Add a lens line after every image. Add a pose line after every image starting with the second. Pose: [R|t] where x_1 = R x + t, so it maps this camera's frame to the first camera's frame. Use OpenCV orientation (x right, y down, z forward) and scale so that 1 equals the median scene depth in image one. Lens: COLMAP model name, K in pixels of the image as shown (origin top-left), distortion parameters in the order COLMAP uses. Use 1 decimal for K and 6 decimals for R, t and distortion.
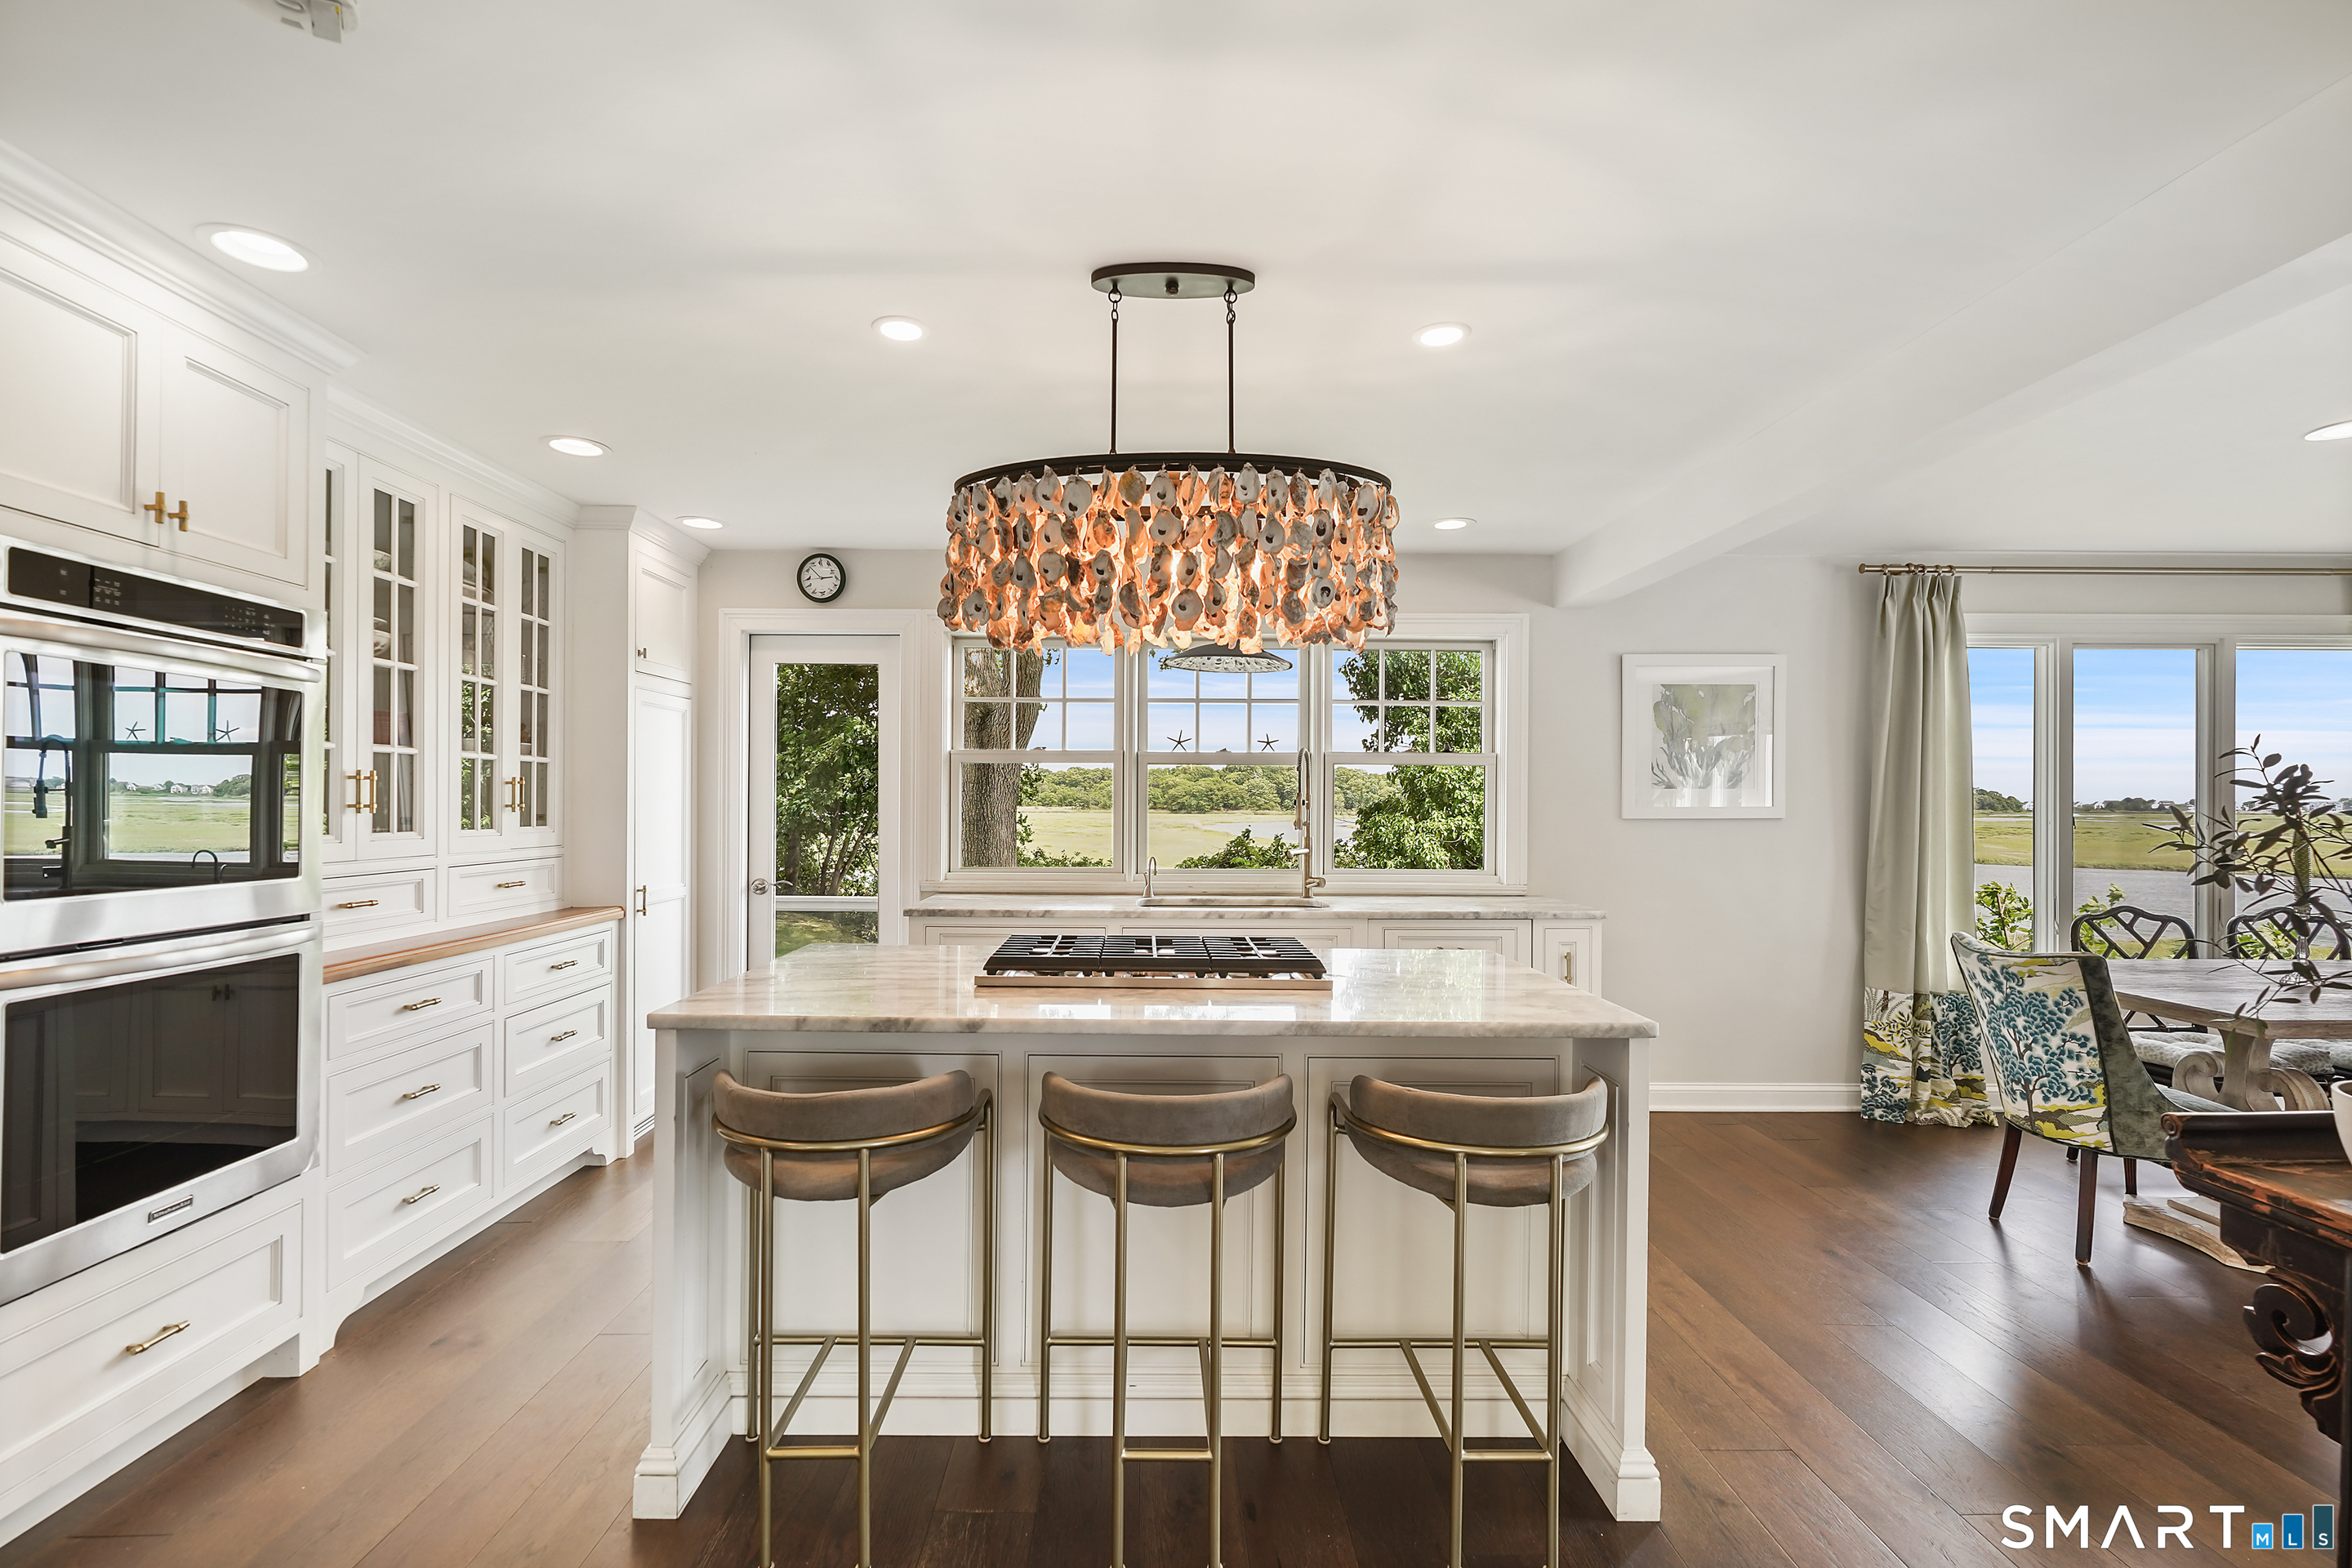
lens RADIAL K [[1073.0, 0, 1161.1], [0, 1073.0, 801.4], [0, 0, 1]] dist [-0.003998, 0.002686]
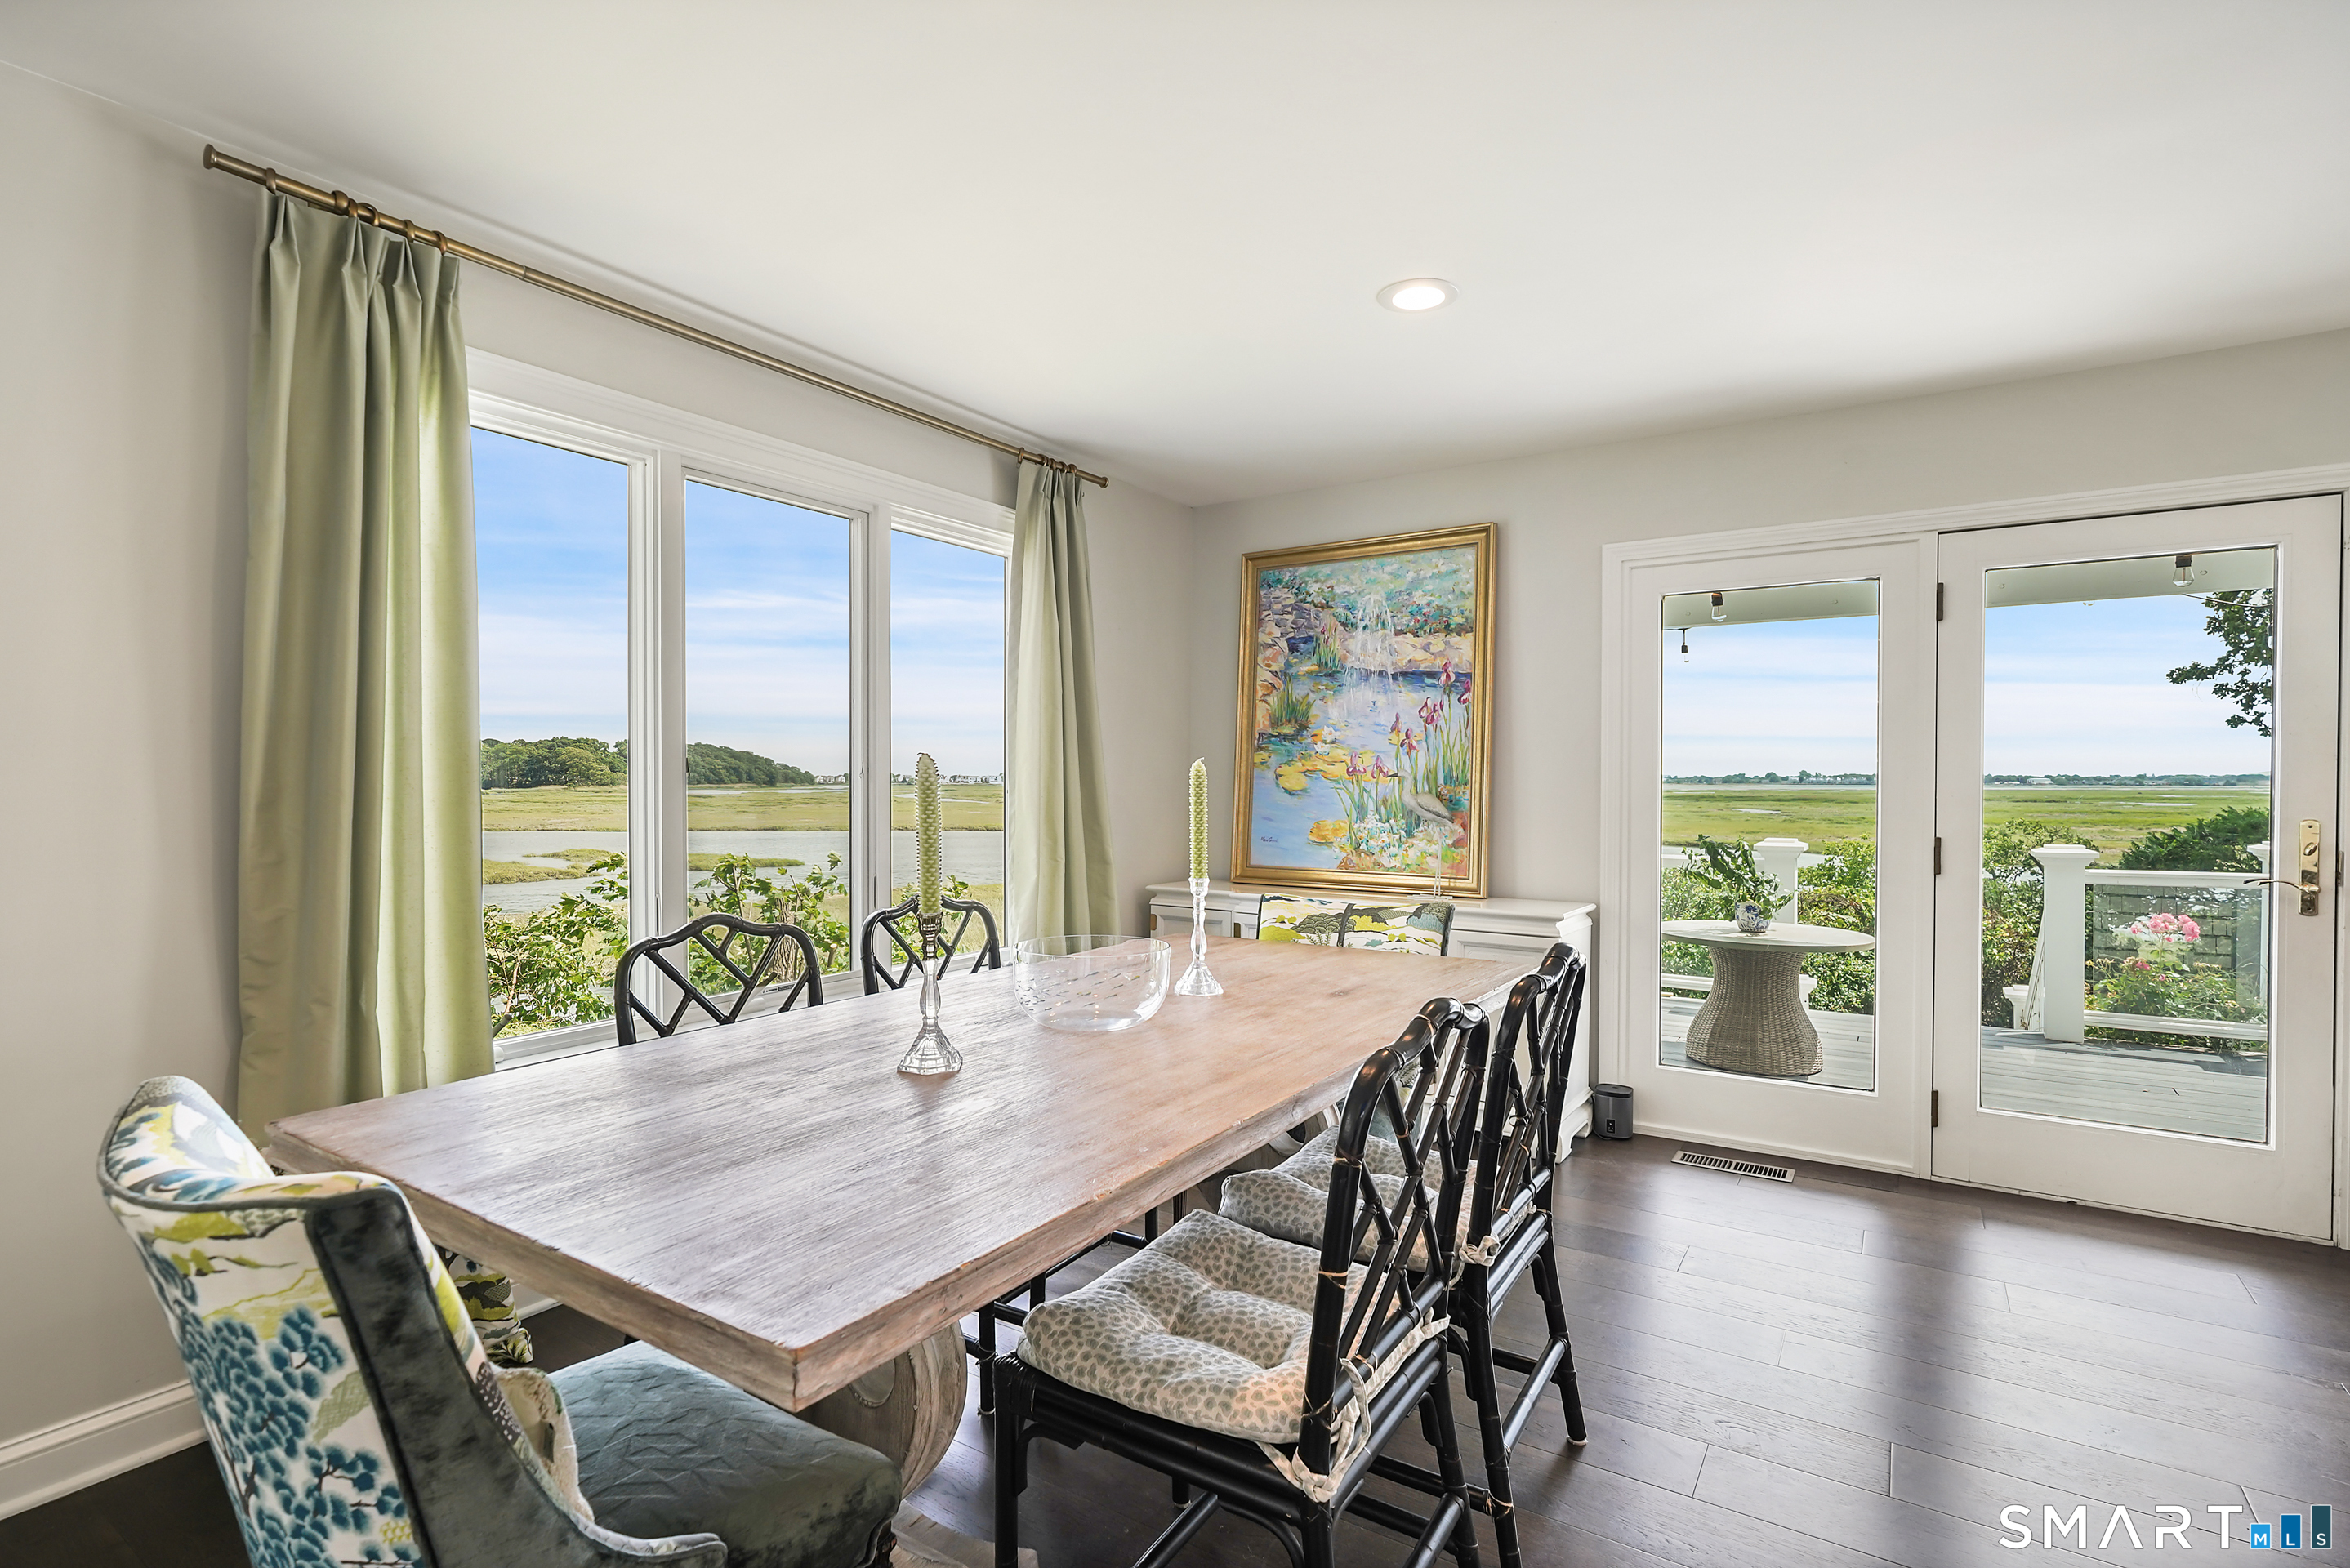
lens RADIAL K [[1128.6, 0, 1150.1], [0, 1128.6, 809.1], [0, 0, 1]] dist [-0.006424, 0.002731]
pose [[0.569573, -0.025704, 0.821539, 0.573343], [0.002064, 0.999552, 0.029843, 0.029404], [-0.821938, -0.015302, 0.569371, 0.511025]]
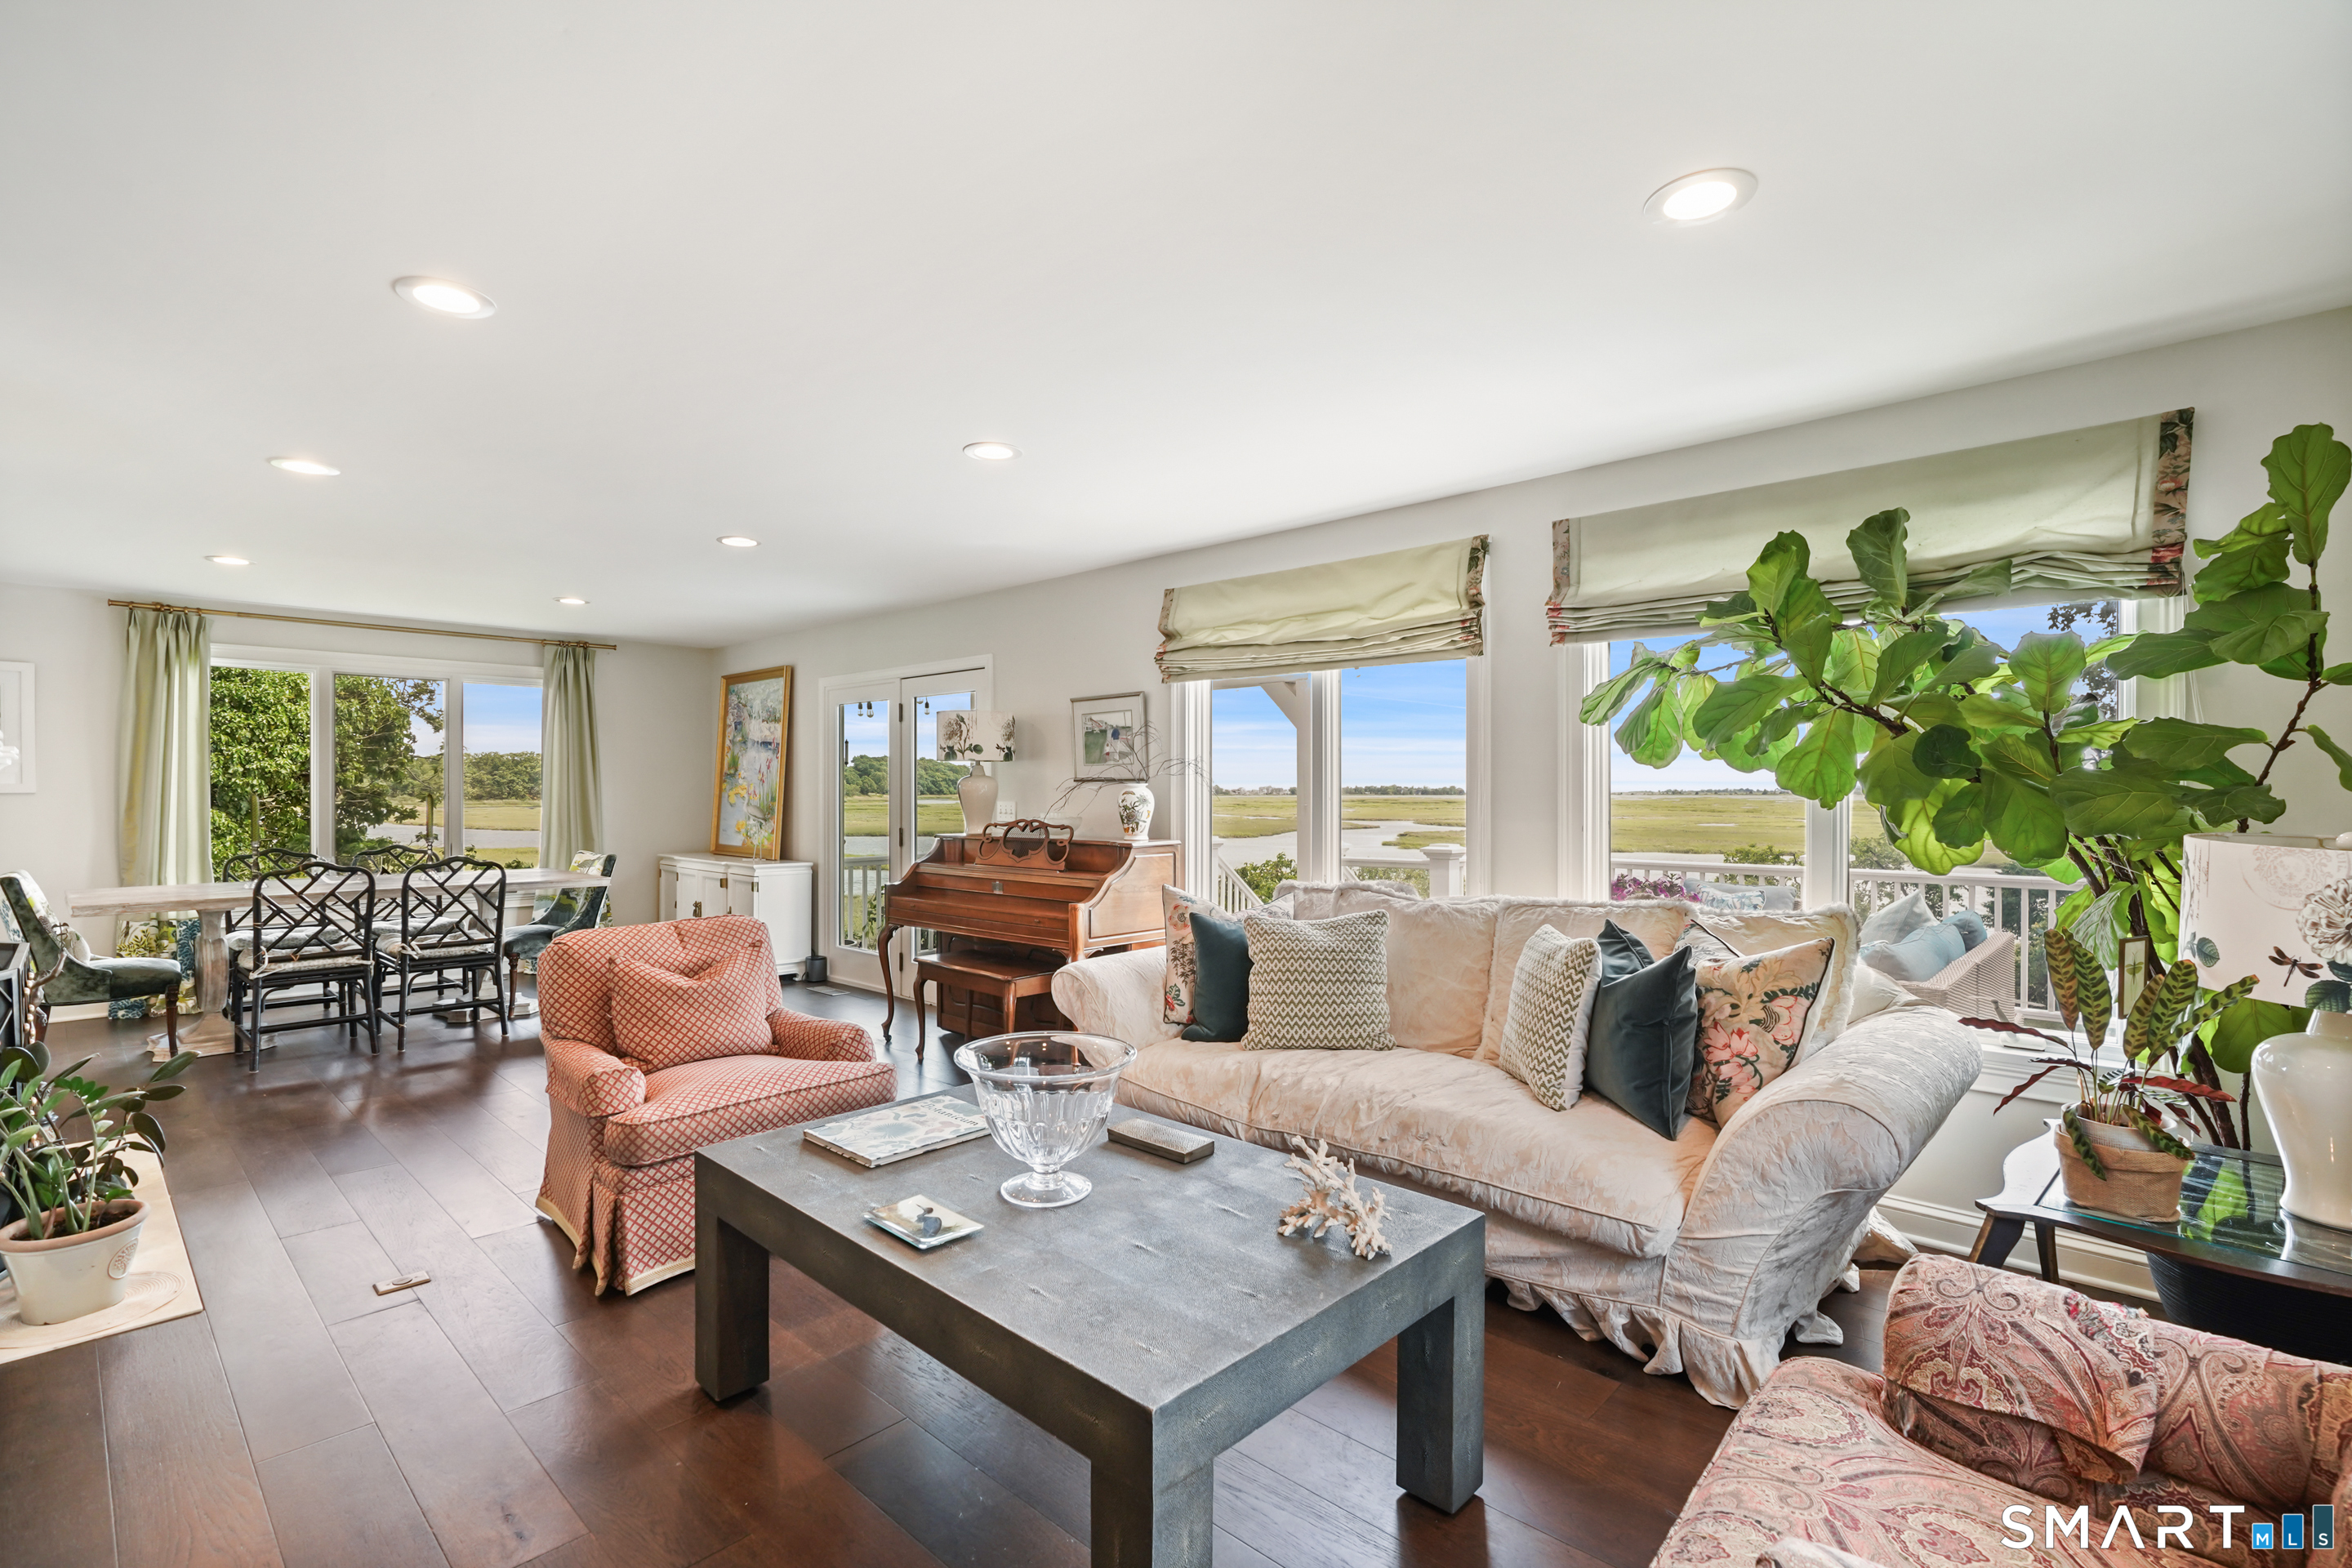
lens RADIAL K [[1073.0, 0, 1155.2], [0, 1073.0, 776.9], [0, 0, 1]] dist [-0.003998, 0.002686]
pose [[0.698954, 0.003849, 0.715156, 0.708714], [0.003910, 0.999950, -0.009203, 0.014613], [-0.715156, 0.009228, 0.698904, -0.955759]]
